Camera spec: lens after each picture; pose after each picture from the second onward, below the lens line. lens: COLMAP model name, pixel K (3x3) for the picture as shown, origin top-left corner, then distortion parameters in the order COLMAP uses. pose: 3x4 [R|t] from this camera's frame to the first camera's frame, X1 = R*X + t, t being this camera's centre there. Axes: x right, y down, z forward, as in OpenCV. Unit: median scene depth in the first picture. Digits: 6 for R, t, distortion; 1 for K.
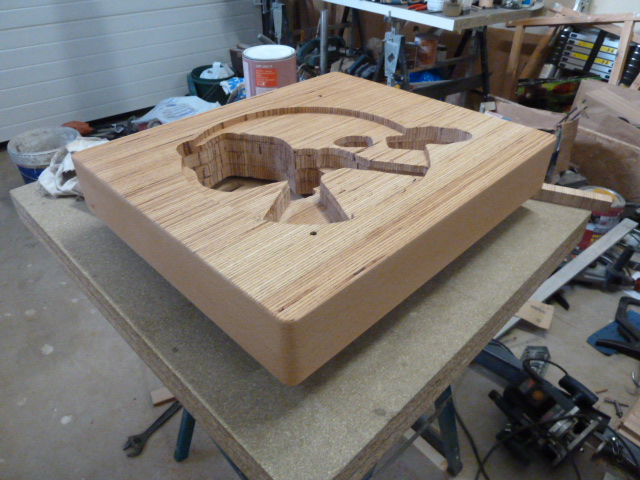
lens RADIAL K [[476.2, 0, 320.3], [0, 476.2, 237.7], [0, 0, 1]] dist [-0.042828, 0.008206]
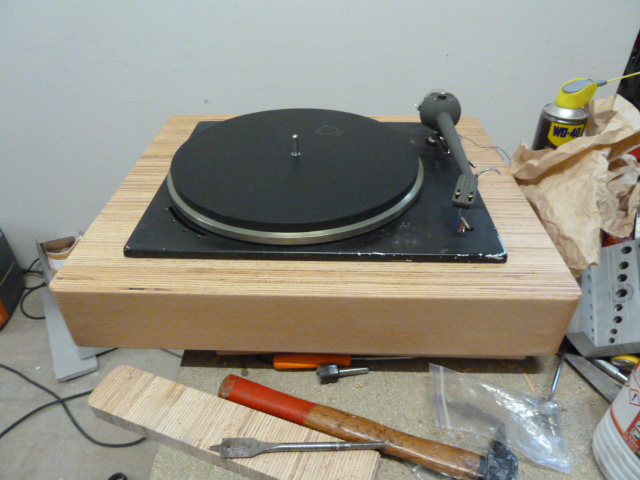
lens RADIAL K [[476.2, 0, 320.2], [0, 476.2, 239.6], [0, 0, 1]] dist [-0.042828, 0.008206]
pose [[0.687856, 0.435370, -0.580781, 0.704073], [-0.422147, 0.890855, 0.167836, -0.286212], [0.590463, 0.129728, 0.796570, 0.289134]]
